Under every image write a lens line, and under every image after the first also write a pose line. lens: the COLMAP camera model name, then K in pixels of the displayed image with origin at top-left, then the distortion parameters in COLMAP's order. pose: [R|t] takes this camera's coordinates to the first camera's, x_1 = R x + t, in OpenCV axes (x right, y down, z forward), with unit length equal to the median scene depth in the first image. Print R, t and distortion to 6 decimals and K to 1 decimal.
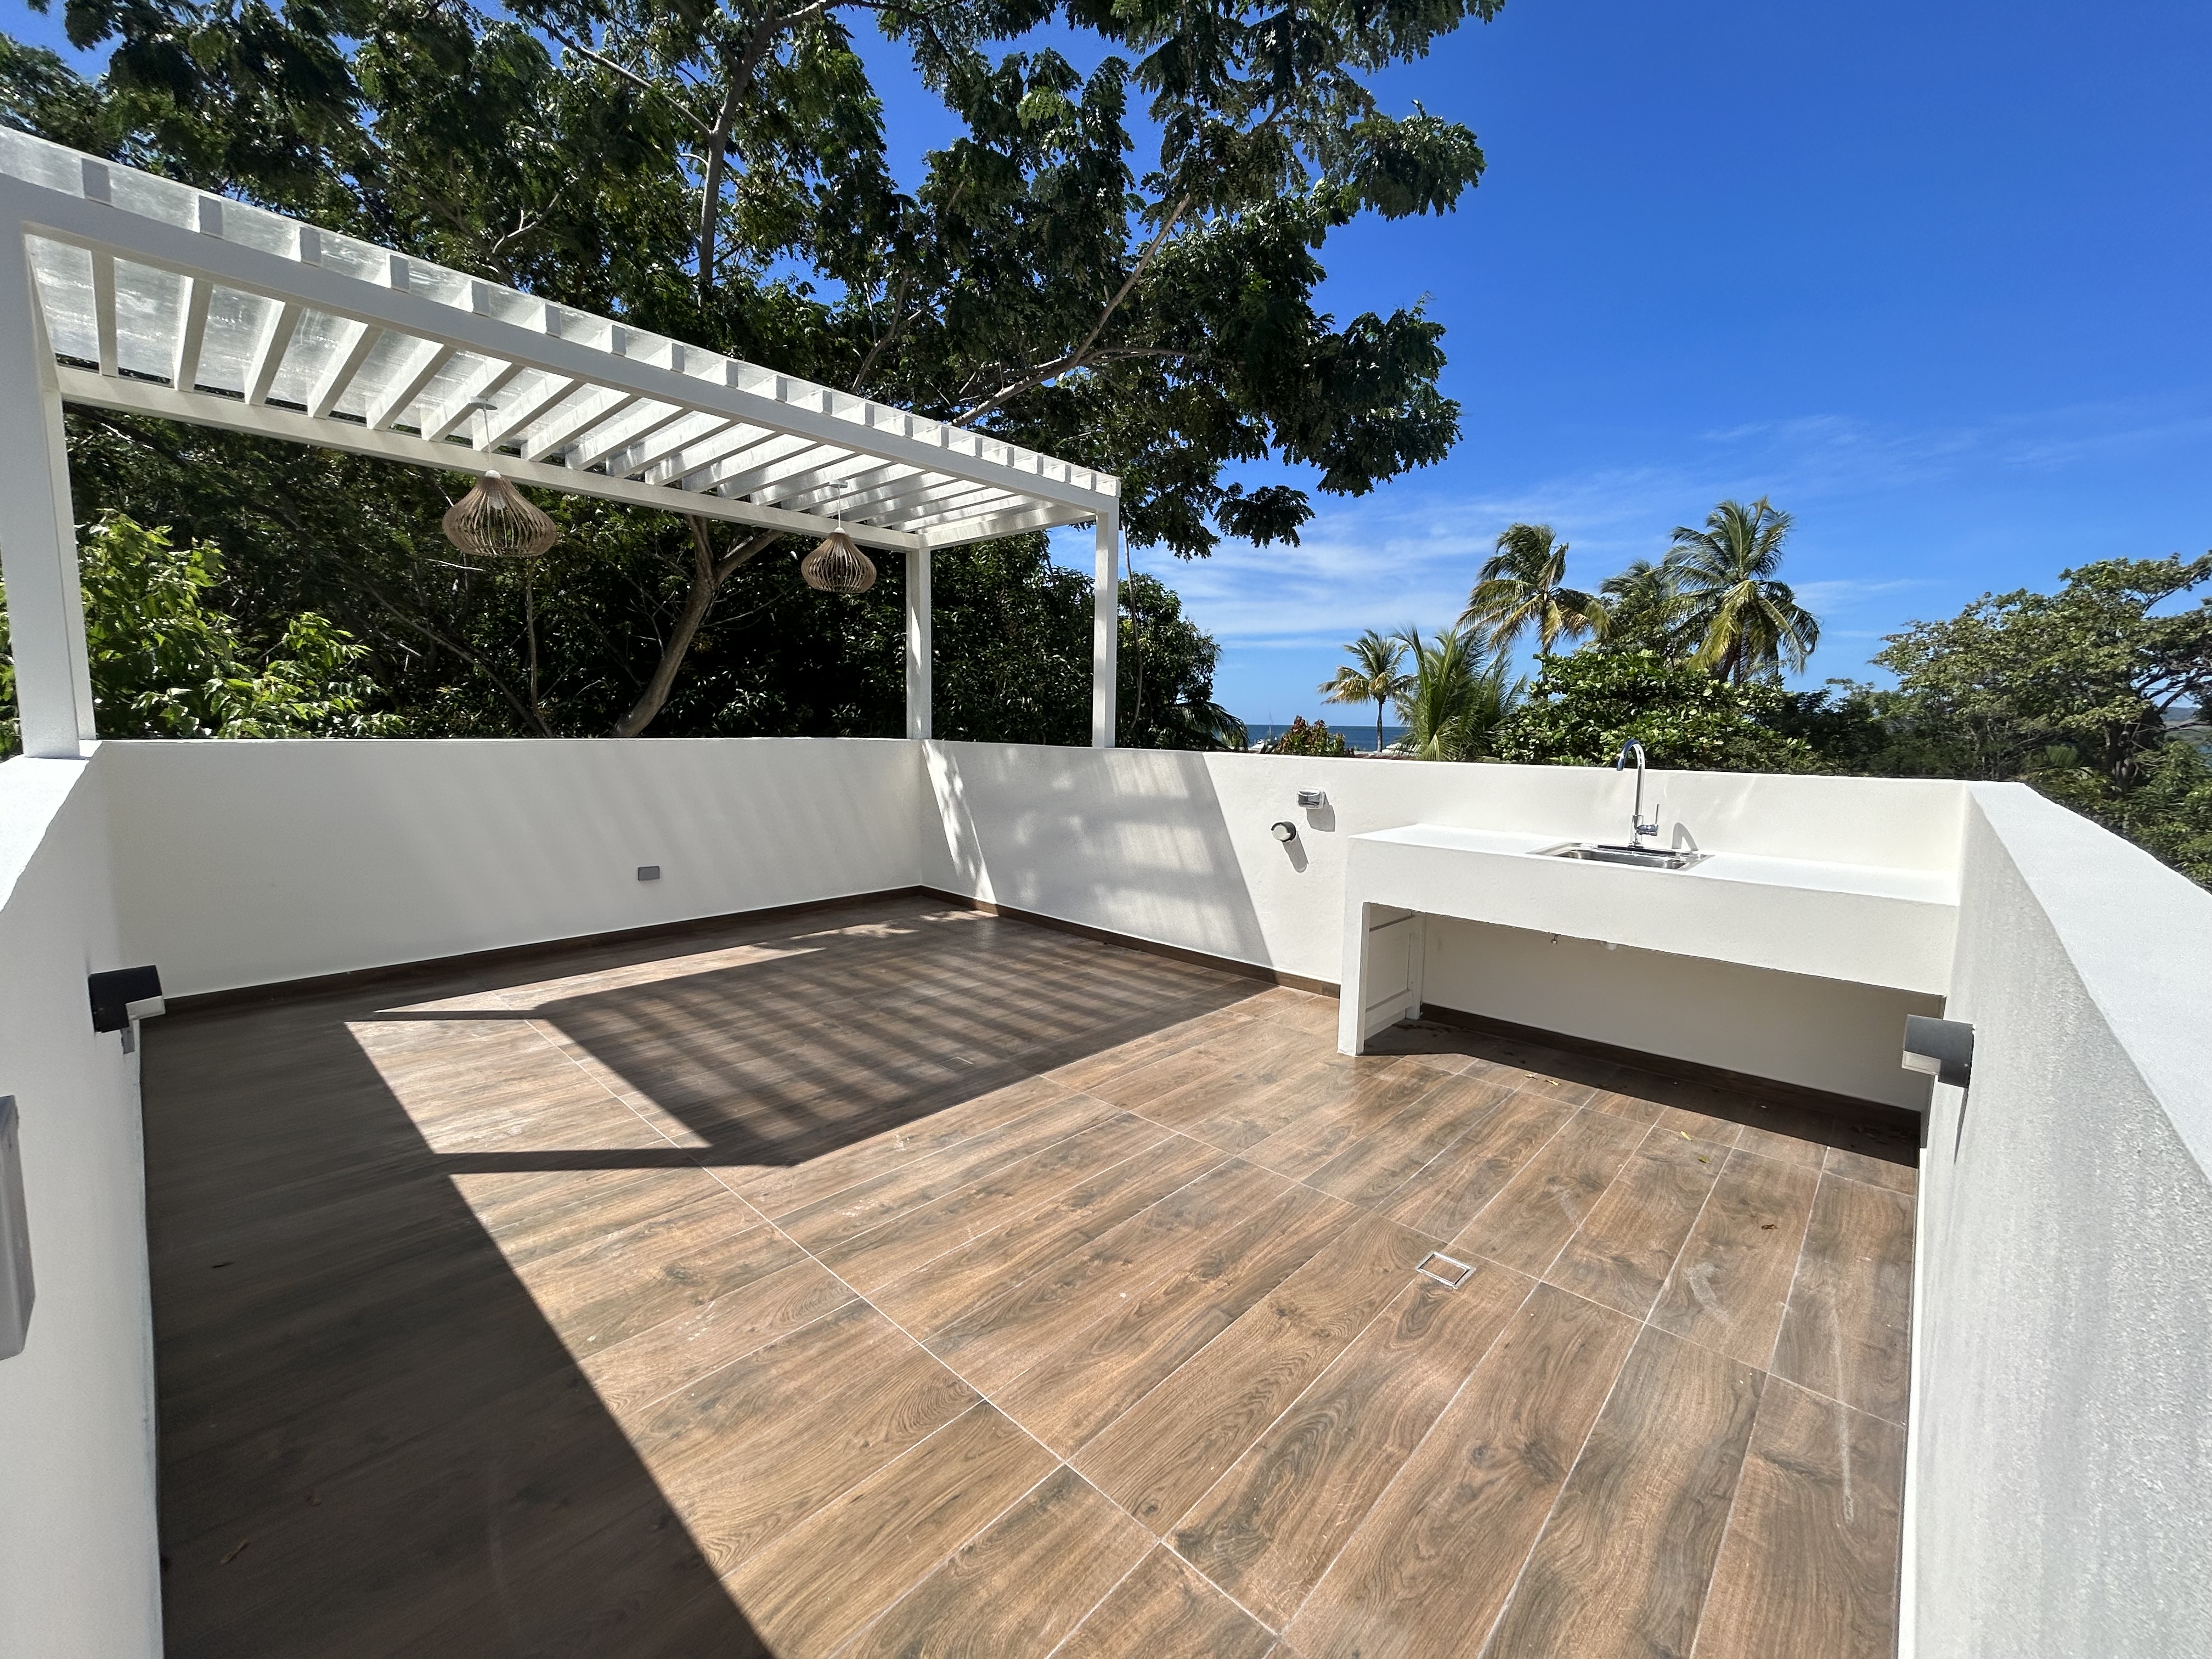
lens RADIAL K [[895.0, 0, 1109.0], [0, 895.0, 819.1], [0, 0, 1]] dist [0.001495, -0.000352]
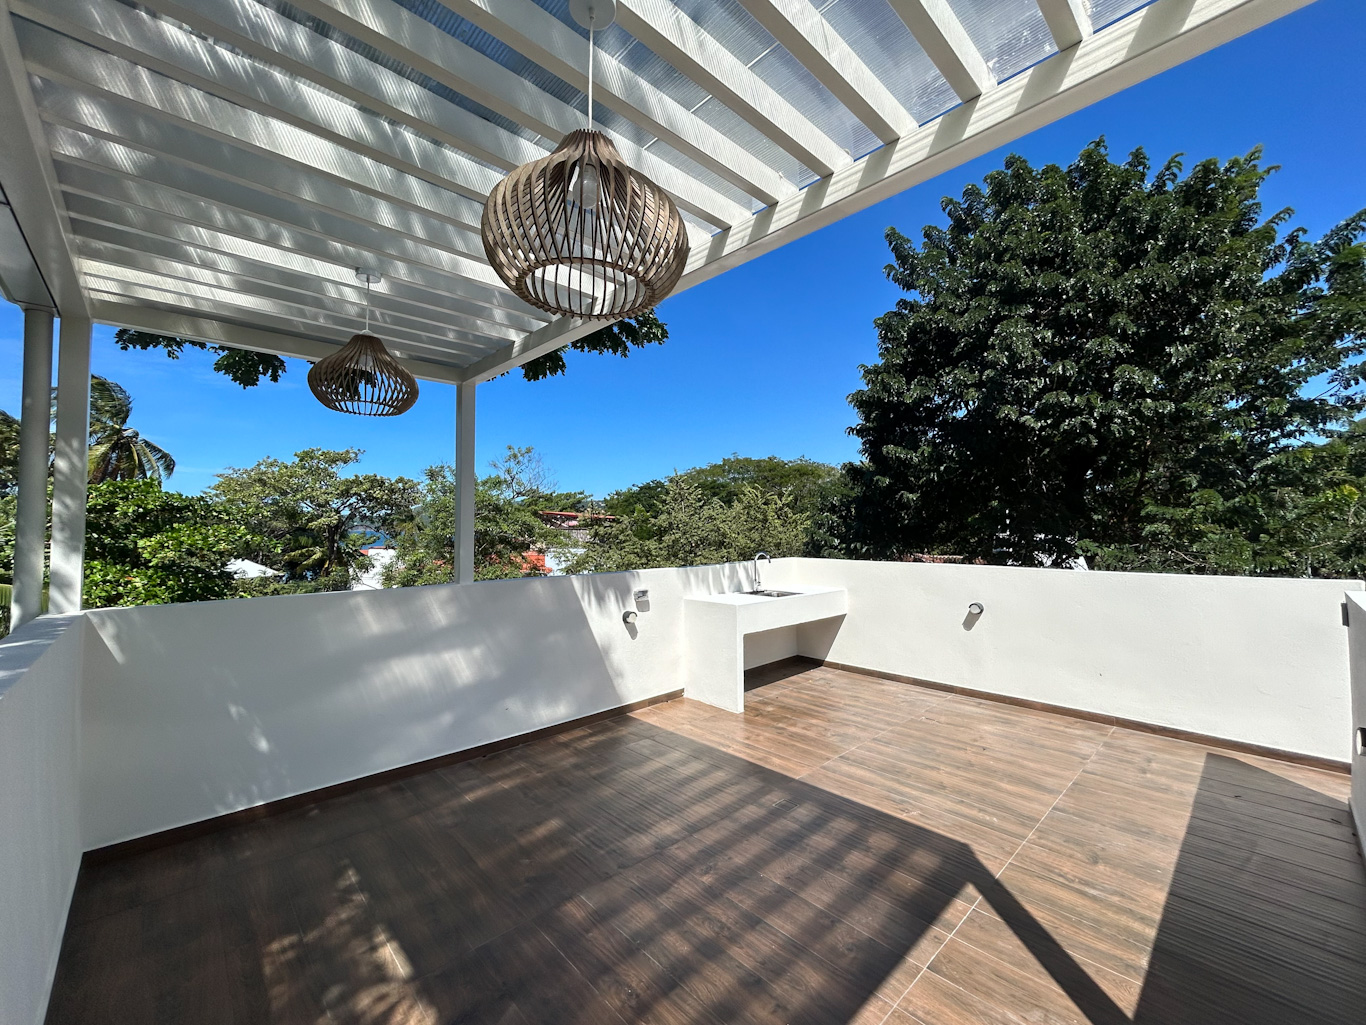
lens RADIAL K [[552.7, 0, 684.8], [0, 552.7, 506.1], [0, 0, 1]] dist [0.001495, -0.000352]
pose [[0.070900, 0.024977, 0.997171, -1.192278], [0.118915, 0.992346, -0.033311, -0.209426], [-0.990370, 0.120940, 0.067387, 1.160653]]
